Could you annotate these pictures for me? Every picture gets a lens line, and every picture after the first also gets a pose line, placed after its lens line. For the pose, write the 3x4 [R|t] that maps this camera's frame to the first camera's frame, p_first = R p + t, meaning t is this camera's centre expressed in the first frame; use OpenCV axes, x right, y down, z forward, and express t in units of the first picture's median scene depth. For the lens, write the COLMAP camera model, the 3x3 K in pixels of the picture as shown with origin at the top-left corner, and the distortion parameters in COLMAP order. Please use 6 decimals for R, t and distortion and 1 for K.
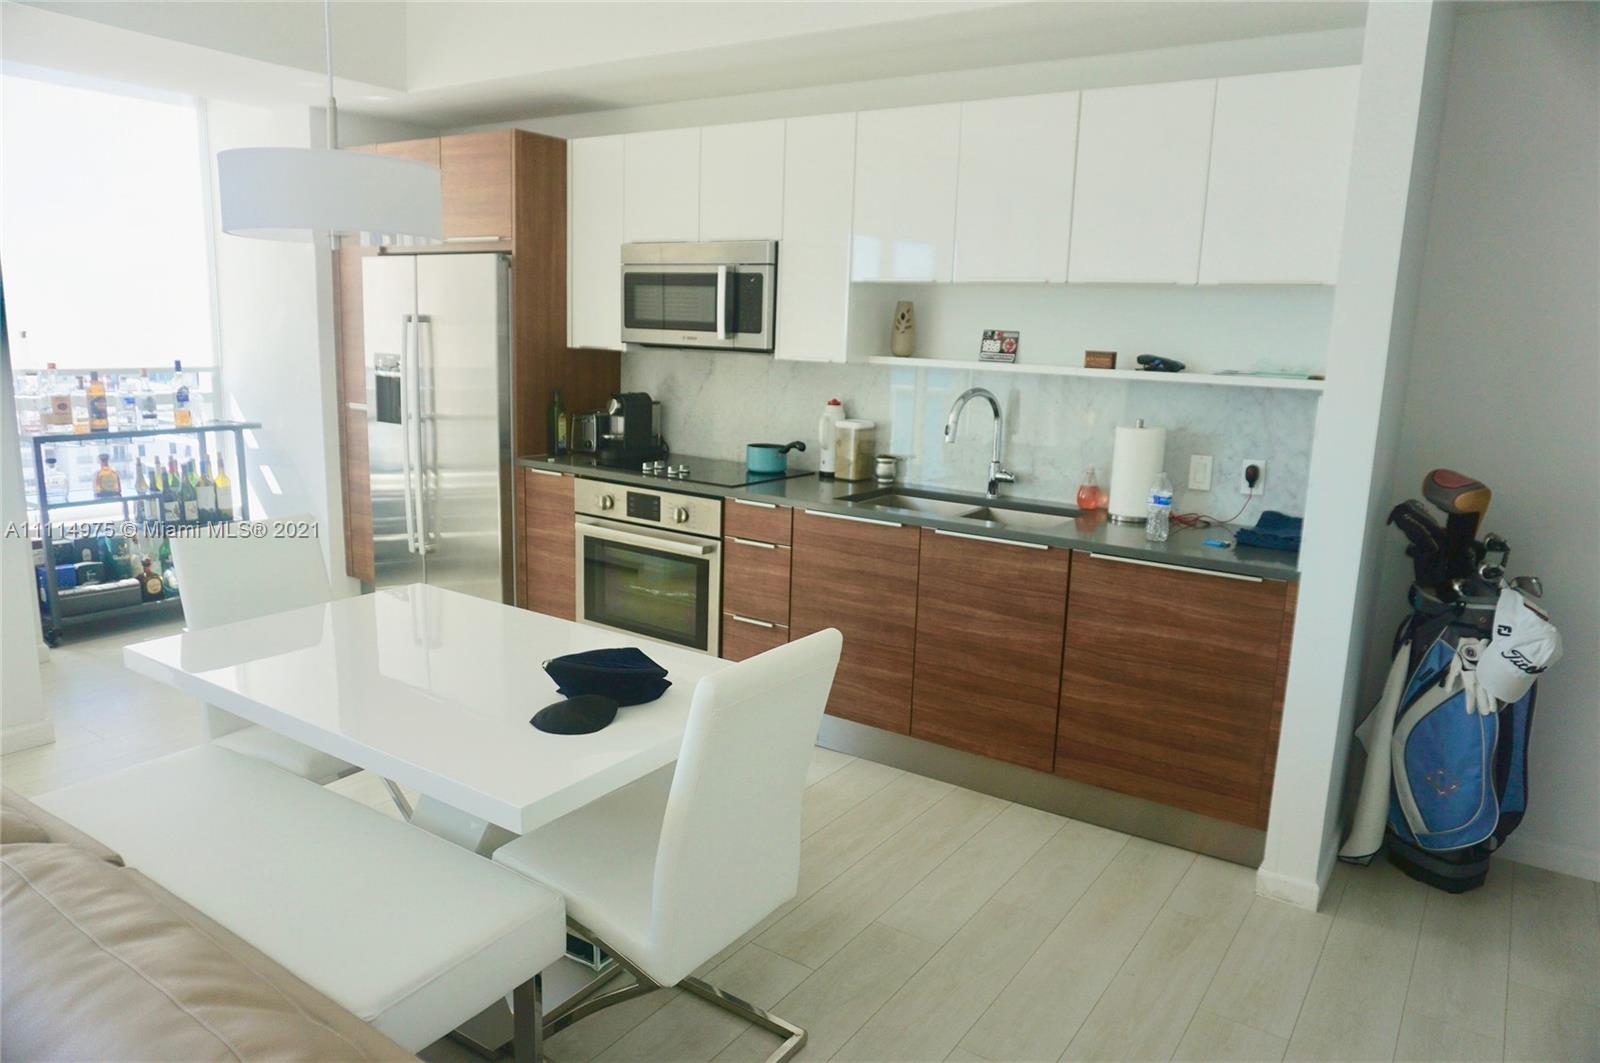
lens RADIAL K [[1074.9, 0, 798.9], [0, 1074.9, 536.4], [0, 0, 1]] dist [-0.035441, 0.033375]
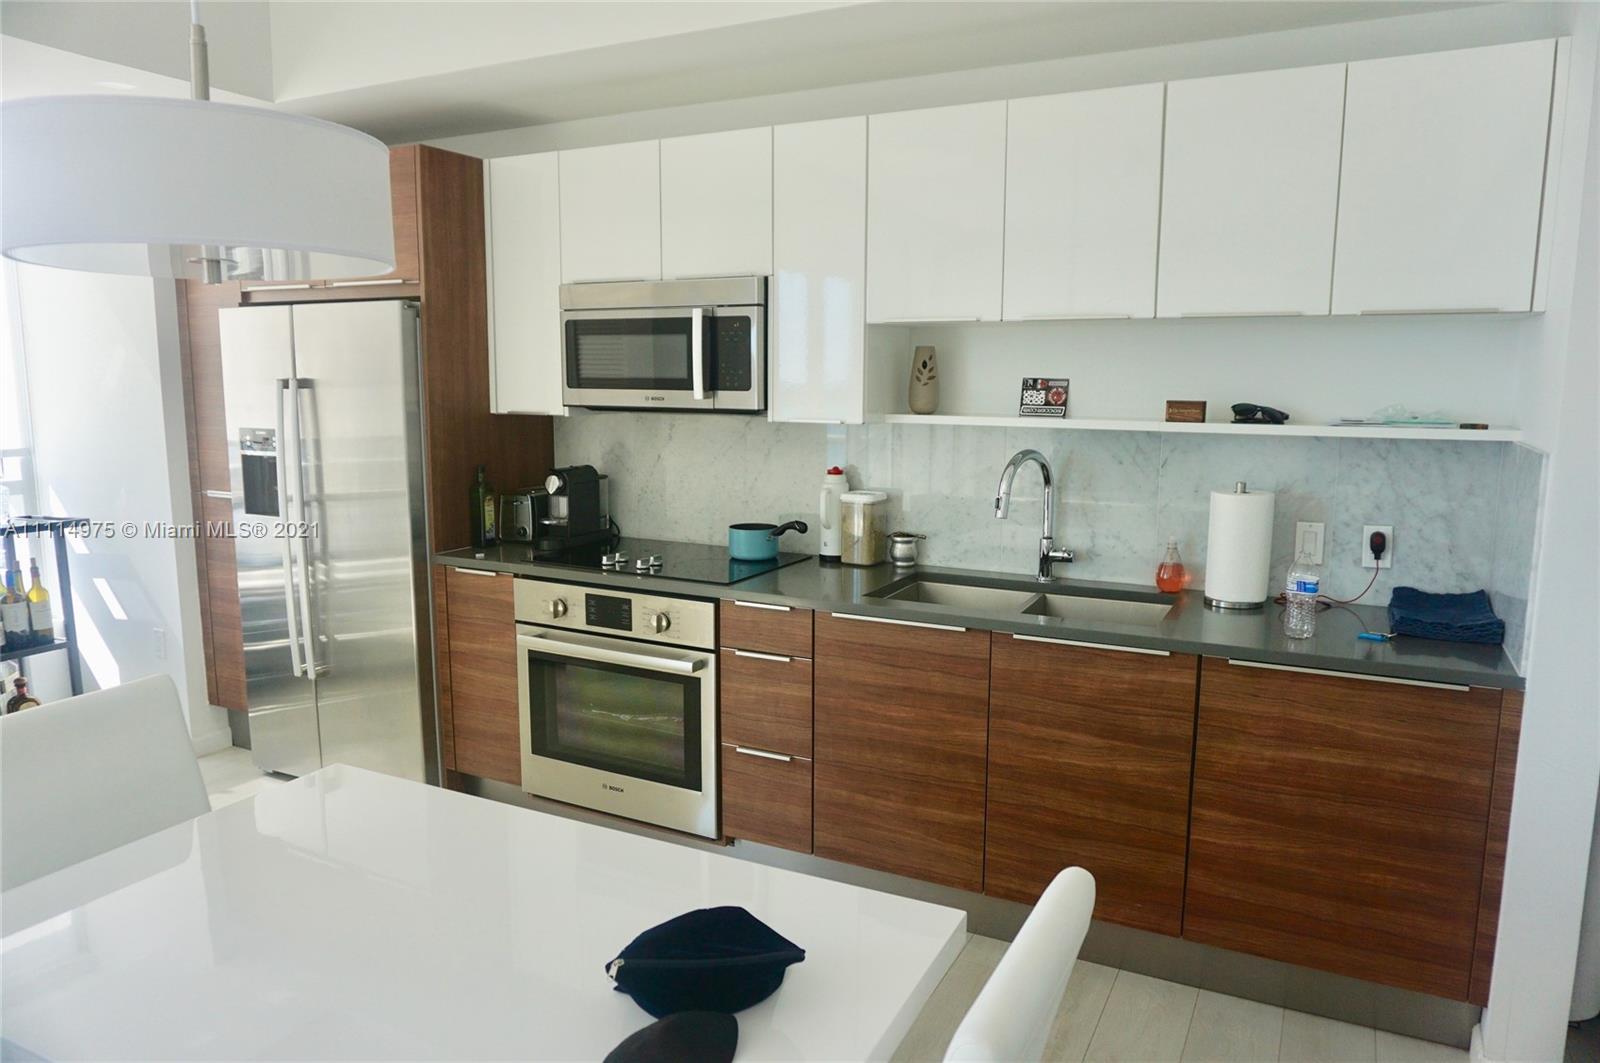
lens RADIAL K [[1074.9, 0, 800.6], [0, 1074.9, 537.2], [0, 0, 1]] dist [-0.035441, 0.033375]
pose [[0.991585, -0.047077, 0.120593, -0.099899], [0.051957, 0.997939, -0.037647, -0.047014], [-0.118572, 0.043596, 0.991988, 0.202024]]
